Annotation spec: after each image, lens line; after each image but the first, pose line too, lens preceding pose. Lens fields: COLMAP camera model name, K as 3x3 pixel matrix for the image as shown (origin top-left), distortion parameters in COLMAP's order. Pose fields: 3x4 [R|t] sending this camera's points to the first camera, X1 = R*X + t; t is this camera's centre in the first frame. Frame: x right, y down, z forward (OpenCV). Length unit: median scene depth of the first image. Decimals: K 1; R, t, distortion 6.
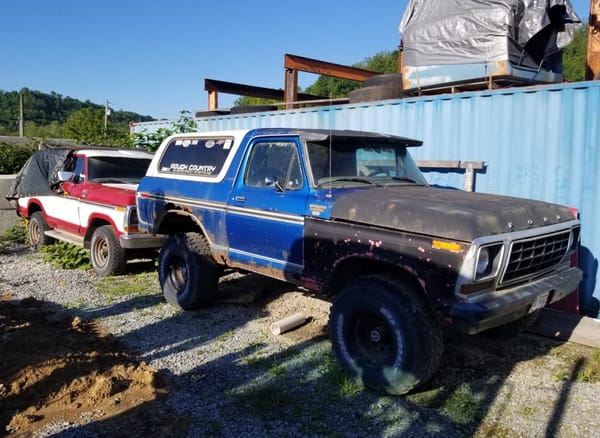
lens RADIAL K [[521.1, 0, 300.0], [0, 521.1, 219.0], [0, 0, 1]] dist [0.003558, -0.006428]
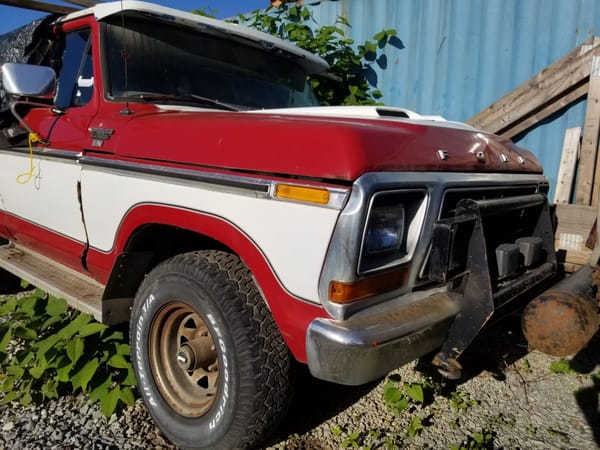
lens RADIAL K [[485.1, 0, 300.0], [0, 485.1, 225.0], [0, 0, 1]] dist [0.009989, -0.000275]
pose [[0.998596, -0.014113, 0.051060, -0.323428], [0.010509, 0.997478, 0.070193, -0.017781], [-0.051922, -0.069557, 0.996226, 0.738517]]
